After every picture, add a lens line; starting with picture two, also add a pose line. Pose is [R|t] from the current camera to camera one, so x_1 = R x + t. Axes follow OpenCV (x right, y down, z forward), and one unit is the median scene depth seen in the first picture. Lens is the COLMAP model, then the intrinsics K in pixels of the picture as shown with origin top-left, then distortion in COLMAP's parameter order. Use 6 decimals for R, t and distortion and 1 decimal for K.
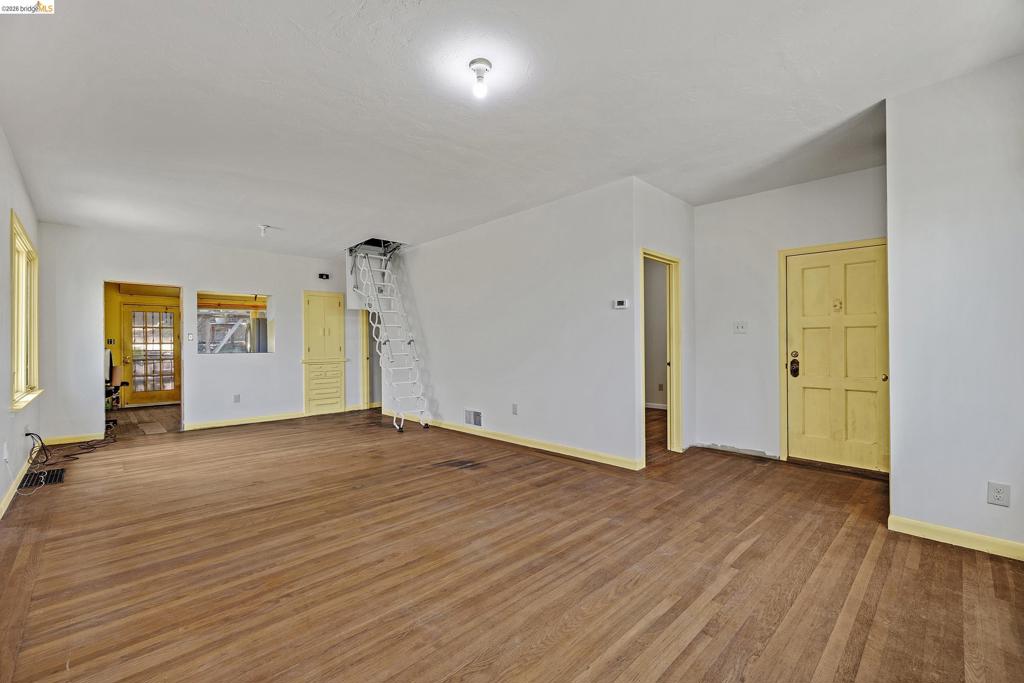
lens RADIAL K [[431.5, 0, 513.0], [0, 431.5, 342.7], [0, 0, 1]] dist [0.000948, -0.000008]
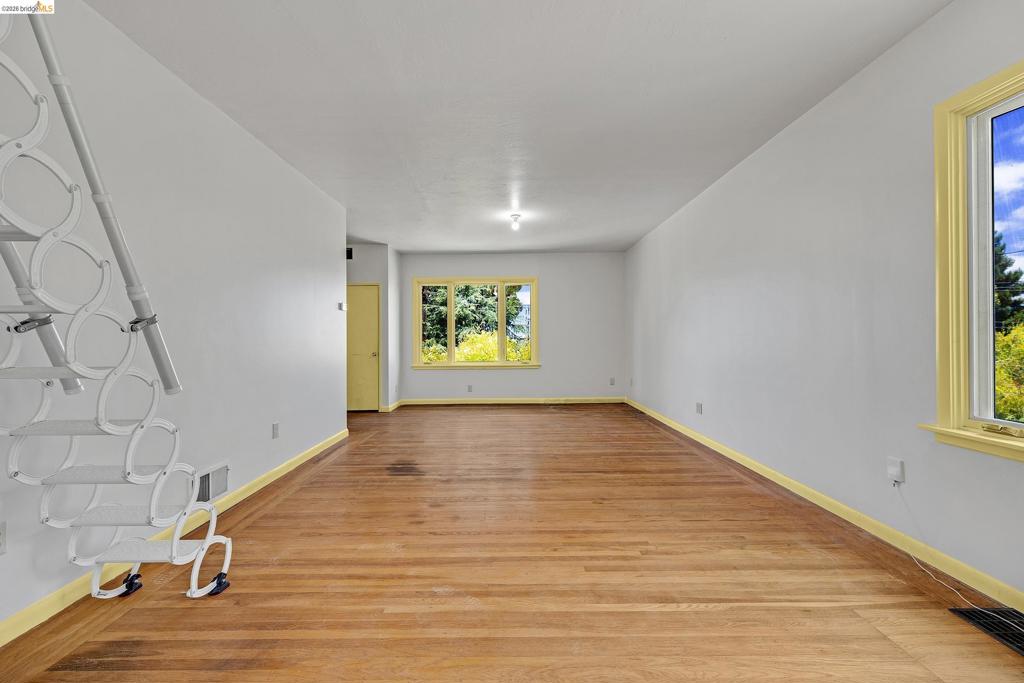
lens RADIAL K [[431.5, 0, 512.2], [0, 431.5, 338.9], [0, 0, 1]] dist [0.000948, -0.000008]
pose [[-0.720395, 0.008800, 0.693508, -0.934784], [0.004898, 0.999959, -0.007601, 0.016775], [-0.693547, -0.002079, -0.720409, 1.524140]]
